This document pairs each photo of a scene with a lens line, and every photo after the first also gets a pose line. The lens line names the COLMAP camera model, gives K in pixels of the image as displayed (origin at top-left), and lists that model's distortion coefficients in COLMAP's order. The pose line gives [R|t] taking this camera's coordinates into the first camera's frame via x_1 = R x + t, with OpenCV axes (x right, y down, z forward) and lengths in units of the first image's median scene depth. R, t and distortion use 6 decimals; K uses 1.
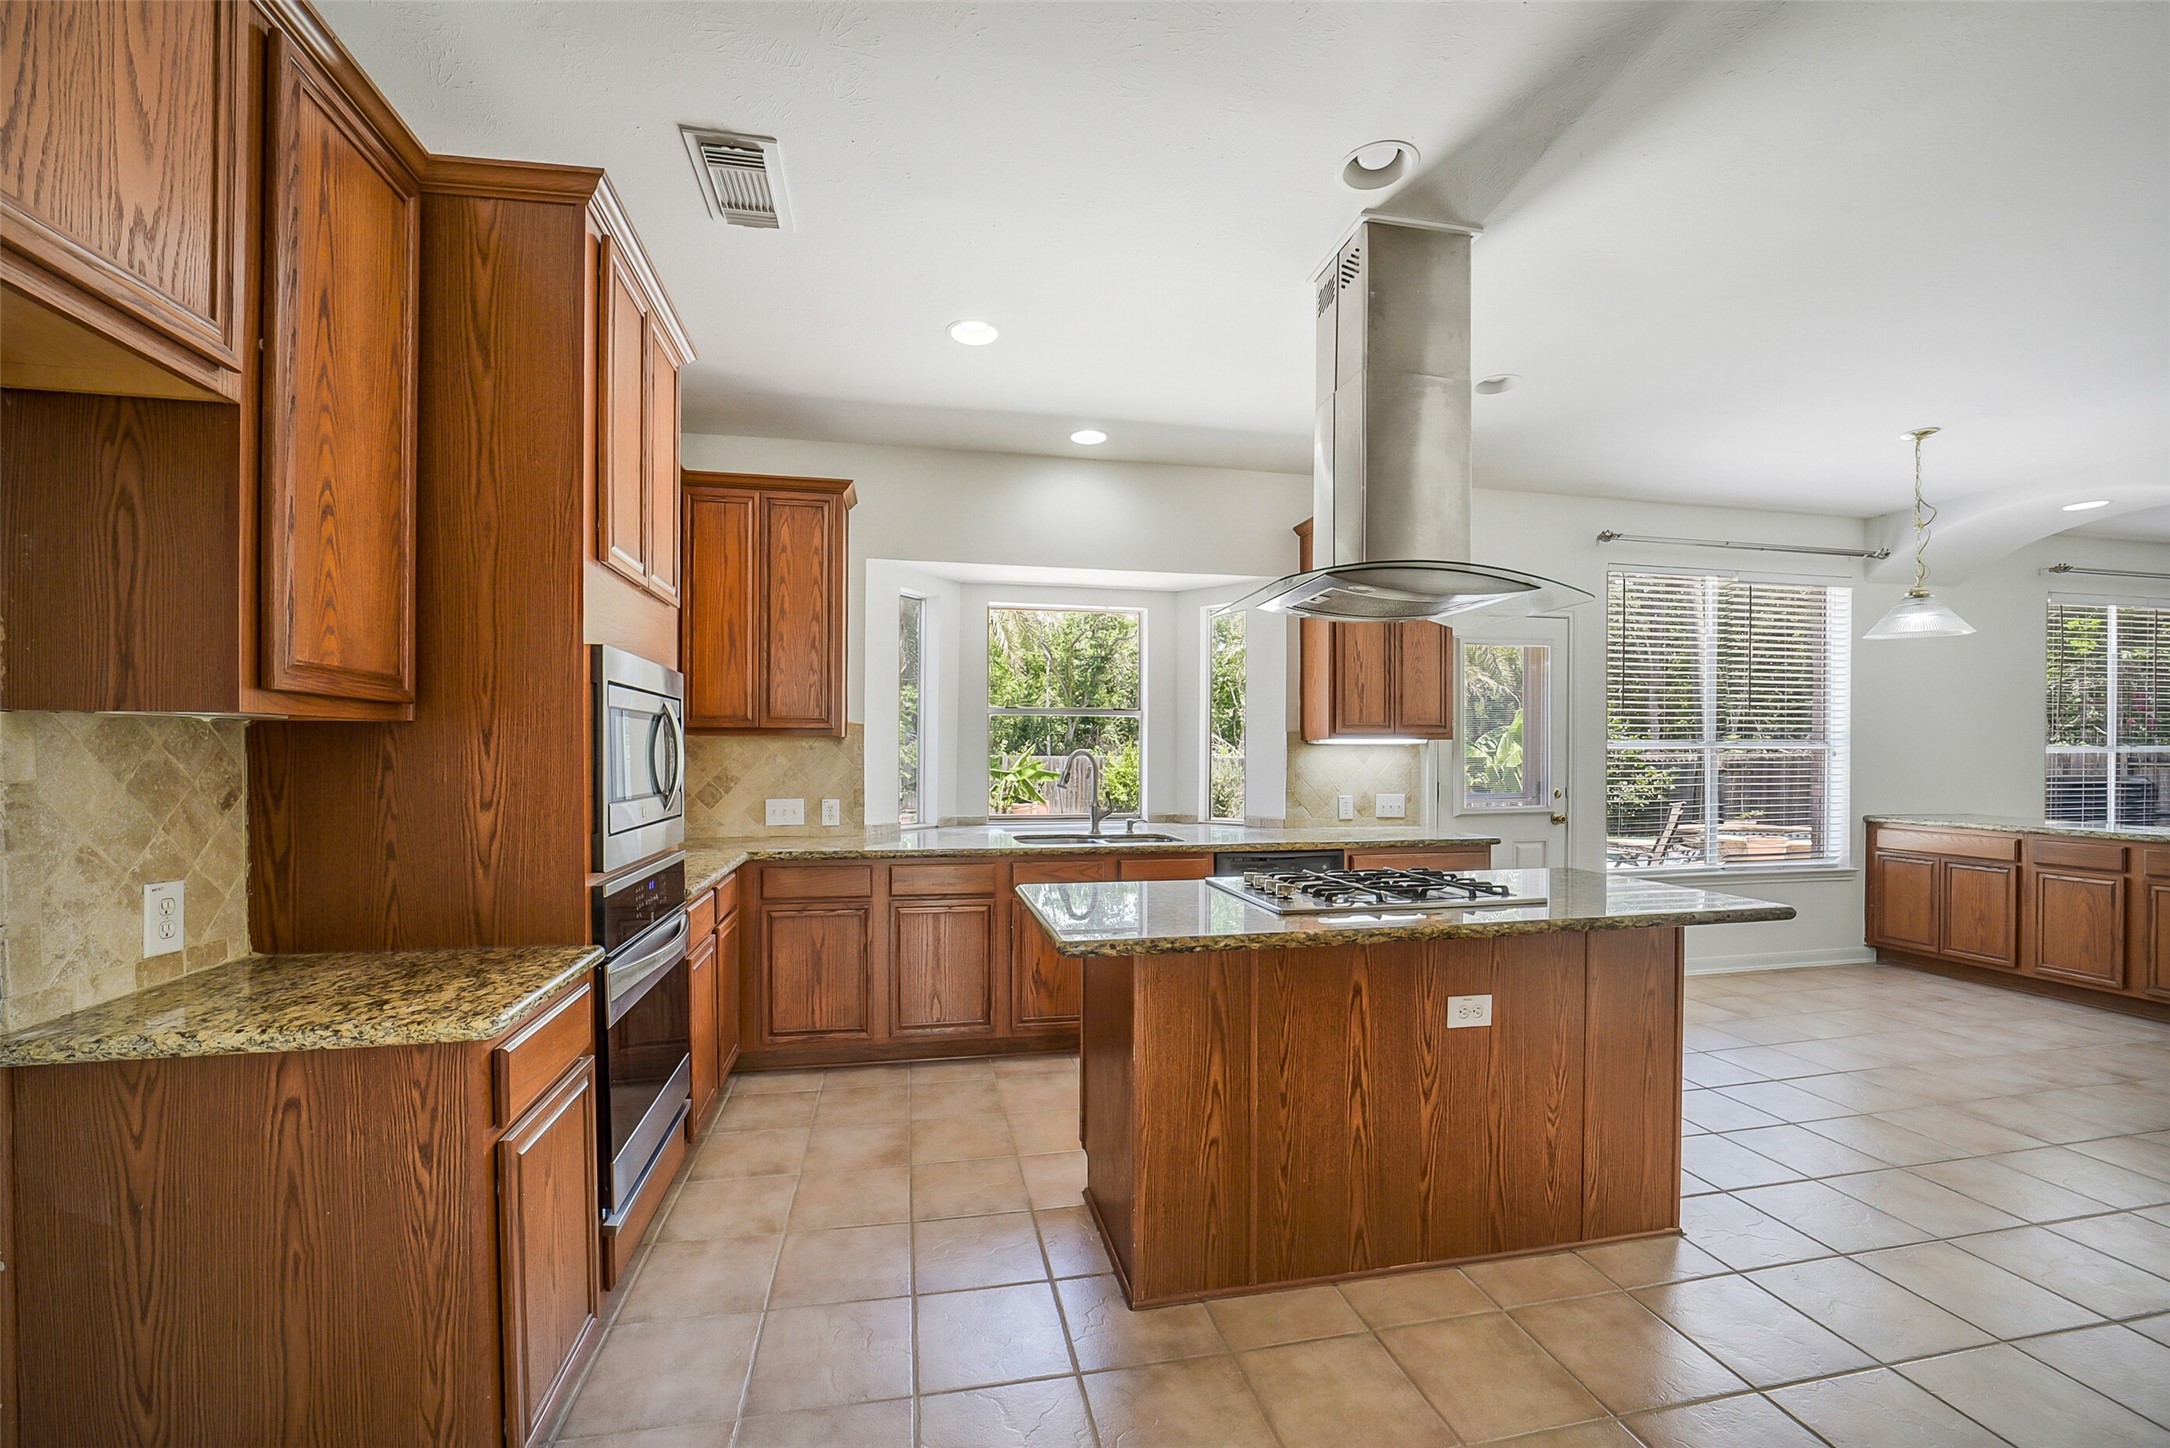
lens RADIAL K [[855.9, 0, 1082.7], [0, 855.9, 760.9], [0, 0, 1]] dist [-0.032990, 0.006886]
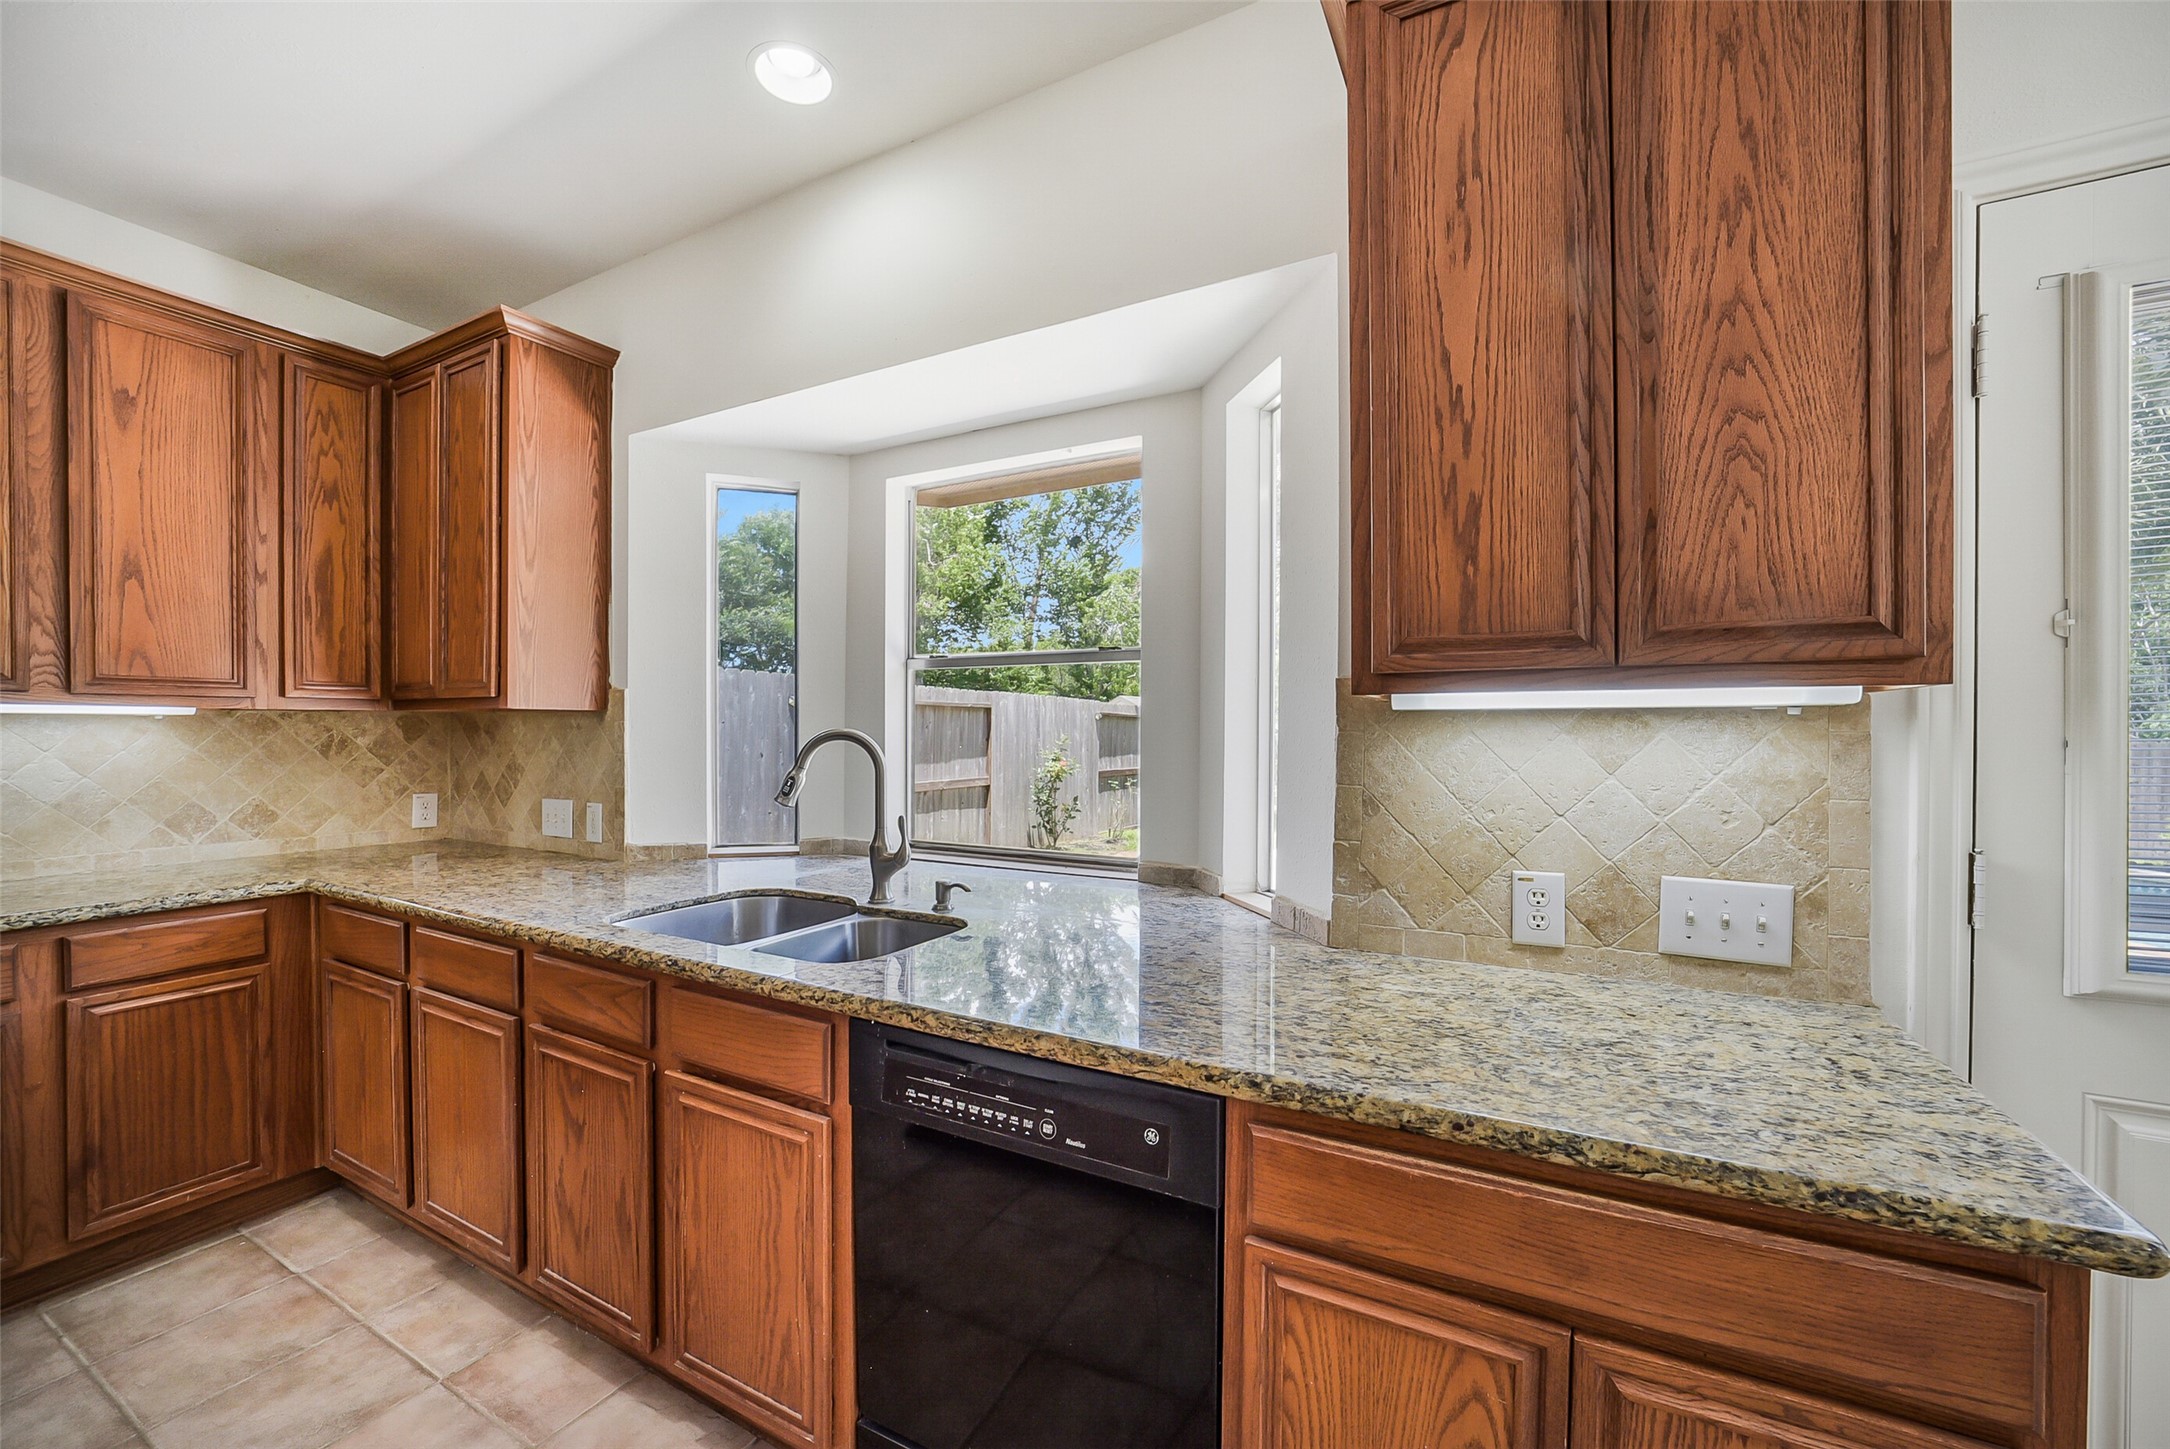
lens RADIAL K [[855.9, 0, 1089.7], [0, 855.9, 739.4], [0, 0, 1]] dist [-0.032990, 0.006886]
pose [[0.774589, 0.007196, -0.632424, 0.423867], [-0.008634, 0.999962, 0.000804, -0.008583], [0.632406, 0.004838, 0.774622, 0.726368]]
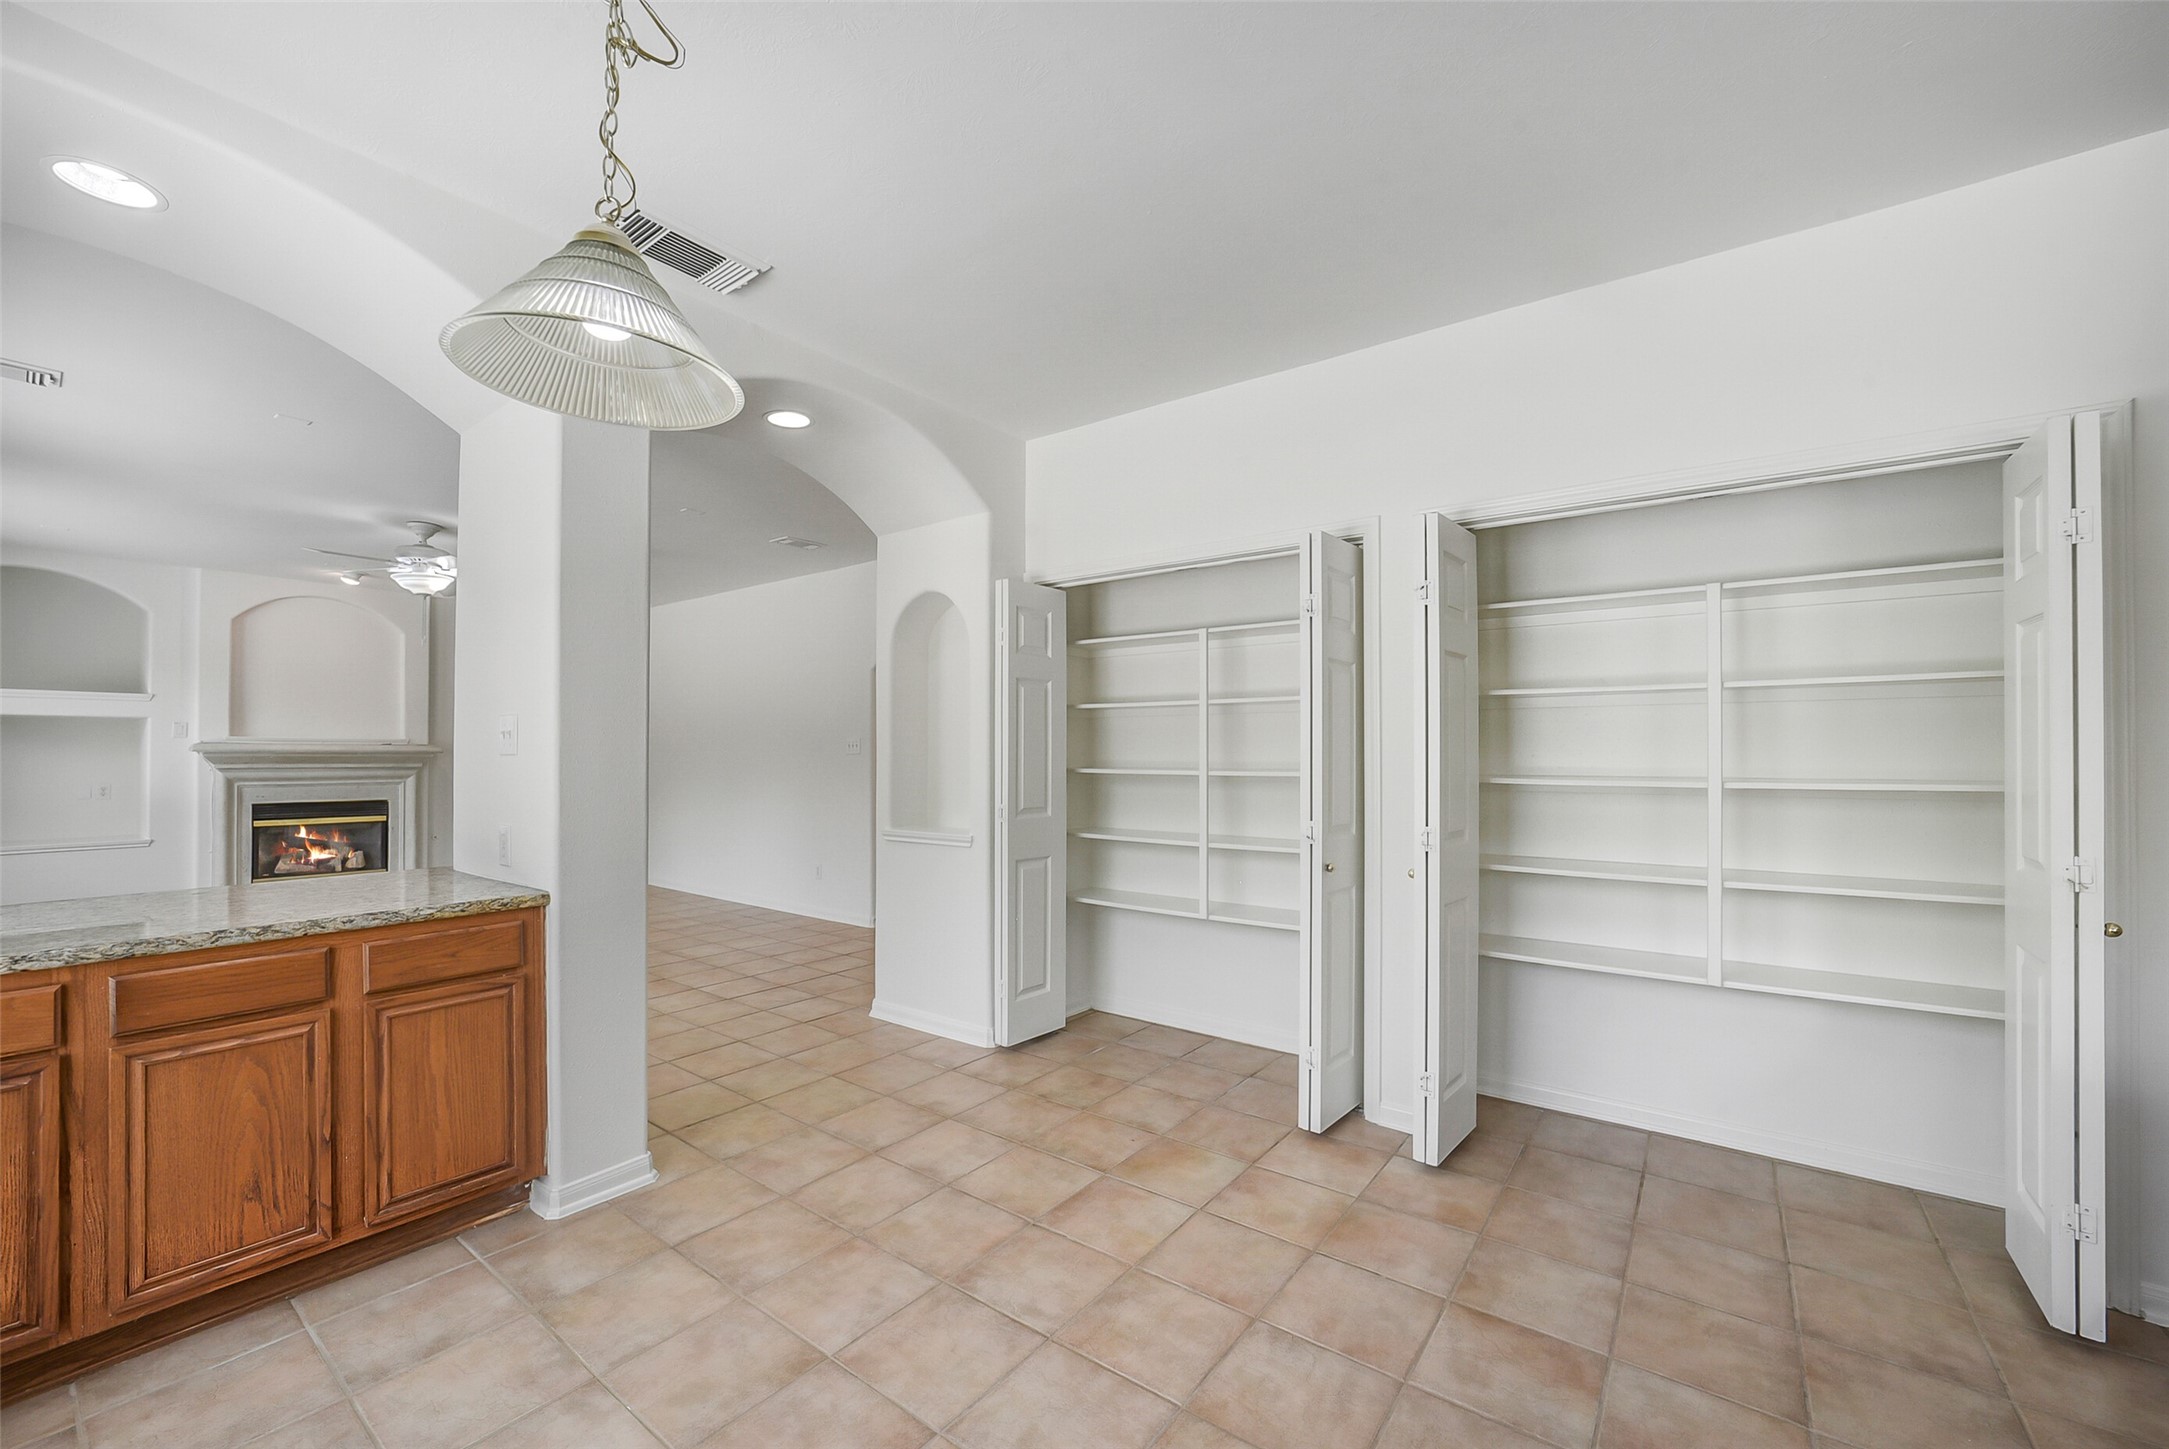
lens RADIAL K [[855.5, 0, 1070.8], [0, 855.5, 733.1], [0, 0, 1]] dist [-0.032990, 0.006886]
pose [[-0.665272, 0.010858, 0.746522, 0.609349], [0.004732, 0.999935, -0.010326, -0.013660], [-0.746586, -0.003337, -0.665281, 1.009081]]
